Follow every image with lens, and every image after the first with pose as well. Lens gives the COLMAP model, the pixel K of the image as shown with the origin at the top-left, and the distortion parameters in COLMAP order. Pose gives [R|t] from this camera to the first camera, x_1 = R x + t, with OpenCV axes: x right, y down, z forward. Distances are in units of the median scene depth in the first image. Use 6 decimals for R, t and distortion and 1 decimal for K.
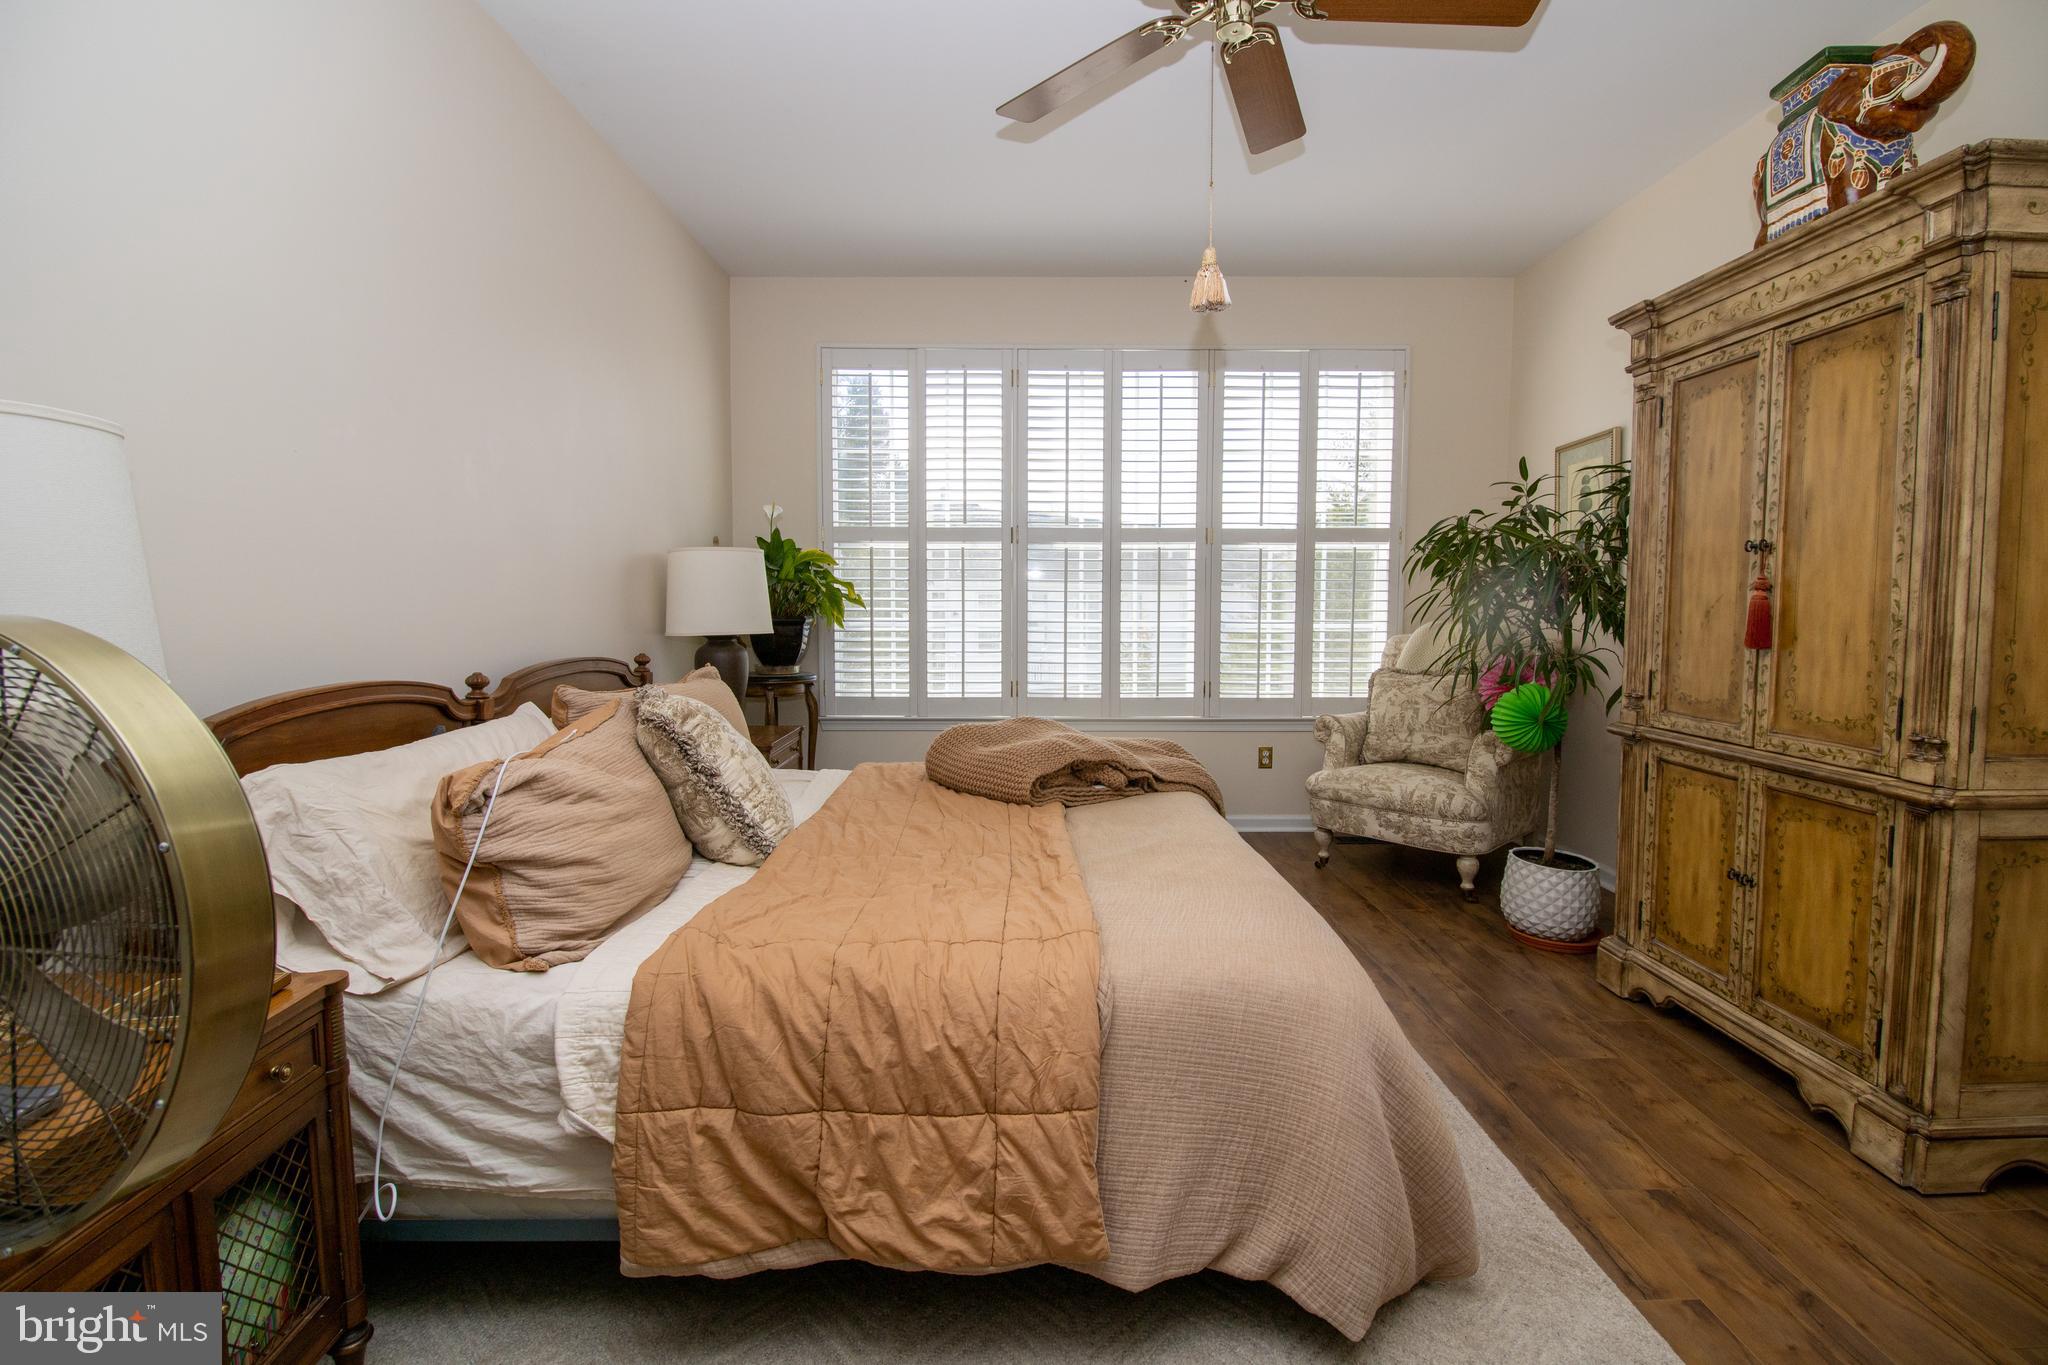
lens RADIAL K [[979.9, 0, 1064.0], [0, 979.9, 659.1], [0, 0, 1]] dist [0.002139, -0.015765]
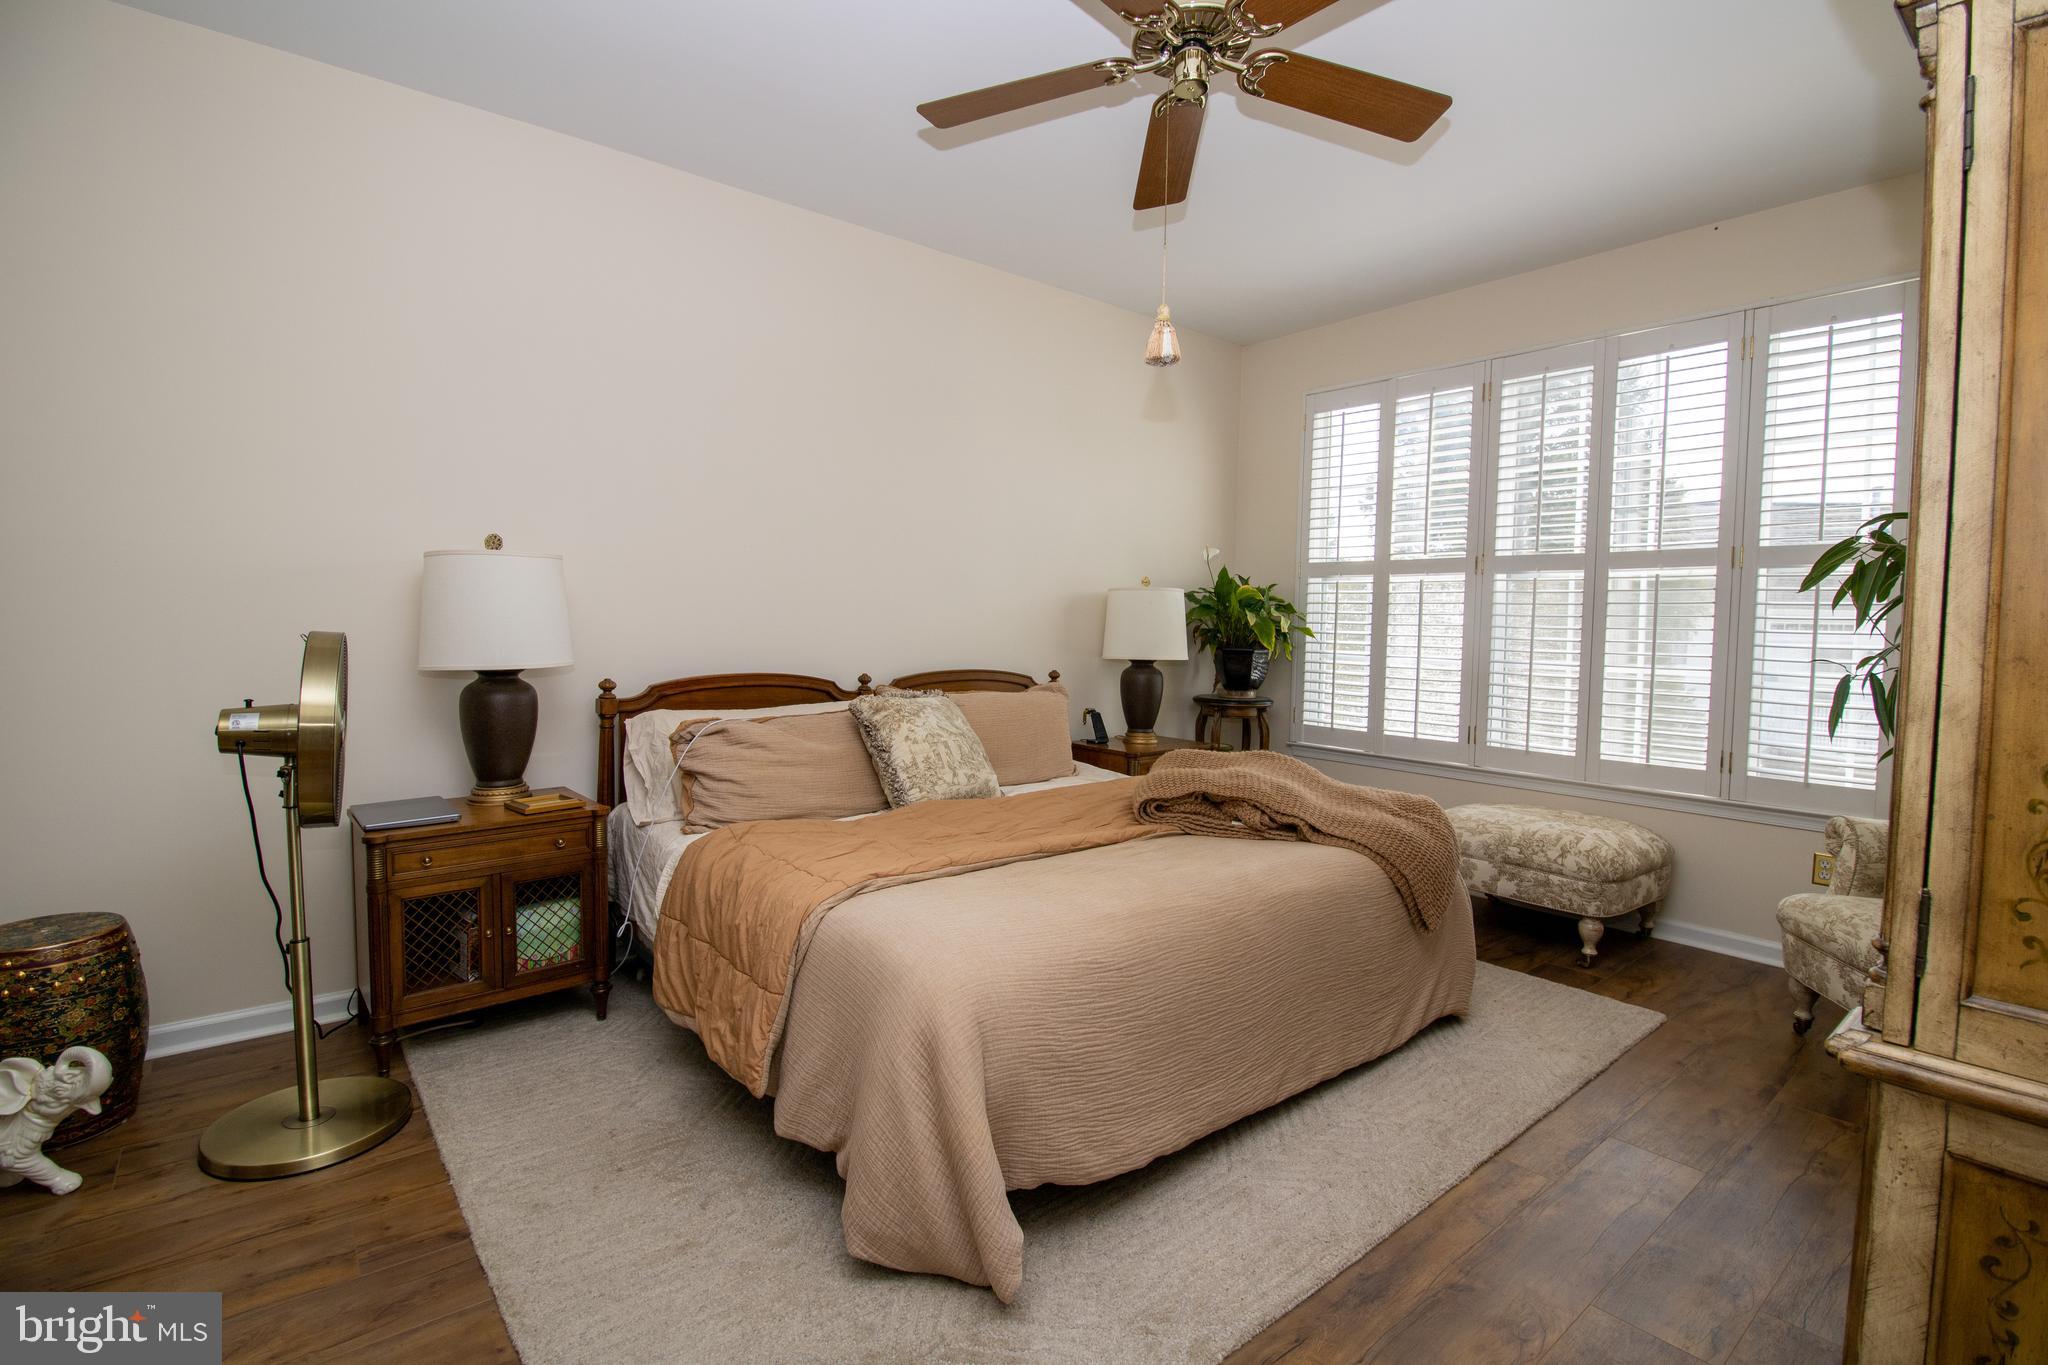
lens RADIAL K [[973.1, 0, 1023.8], [0, 973.1, 665.6], [0, 0, 1]] dist [0.004367, -0.010356]
pose [[0.613907, 0.048631, -0.787879, 0.487464], [-0.064212, 0.997869, 0.011559, -0.020650], [0.786762, 0.043495, 0.615722, 0.141945]]
